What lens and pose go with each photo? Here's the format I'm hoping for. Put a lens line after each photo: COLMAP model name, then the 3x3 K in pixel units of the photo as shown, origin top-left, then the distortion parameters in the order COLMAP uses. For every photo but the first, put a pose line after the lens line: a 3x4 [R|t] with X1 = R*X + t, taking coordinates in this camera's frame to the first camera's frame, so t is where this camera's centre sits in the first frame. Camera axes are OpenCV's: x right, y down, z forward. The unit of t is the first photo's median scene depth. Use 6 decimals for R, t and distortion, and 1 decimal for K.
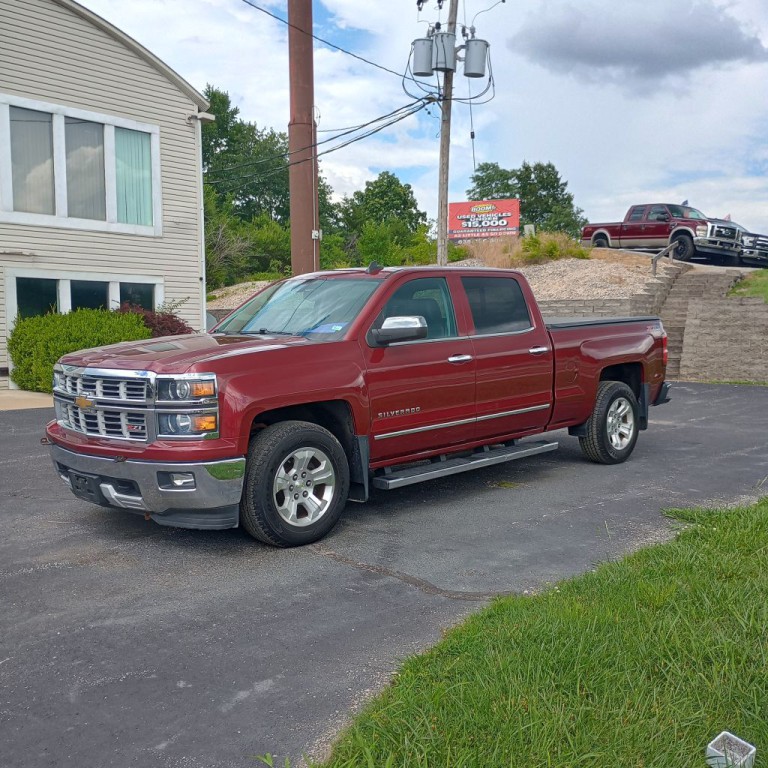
lens RADIAL K [[841.6, 0, 424.0], [0, 841.6, 396.0], [0, 0, 1]] dist [0.001710, 0.000000]
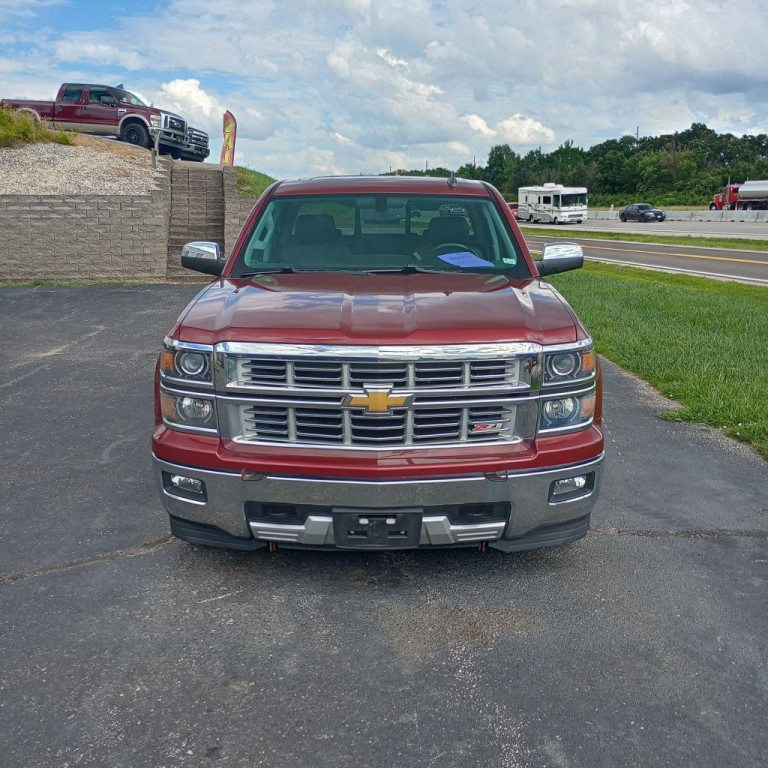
lens RADIAL K [[841.6, 0, 382.7], [0, 841.6, 381.7], [0, 0, 1]] dist [0.001710, 0.000000]
pose [[0.697034, -0.135966, 0.704029, -0.204676], [0.051599, 0.988823, 0.139881, -0.023609], [-0.715179, -0.061175, 0.696259, 0.131928]]
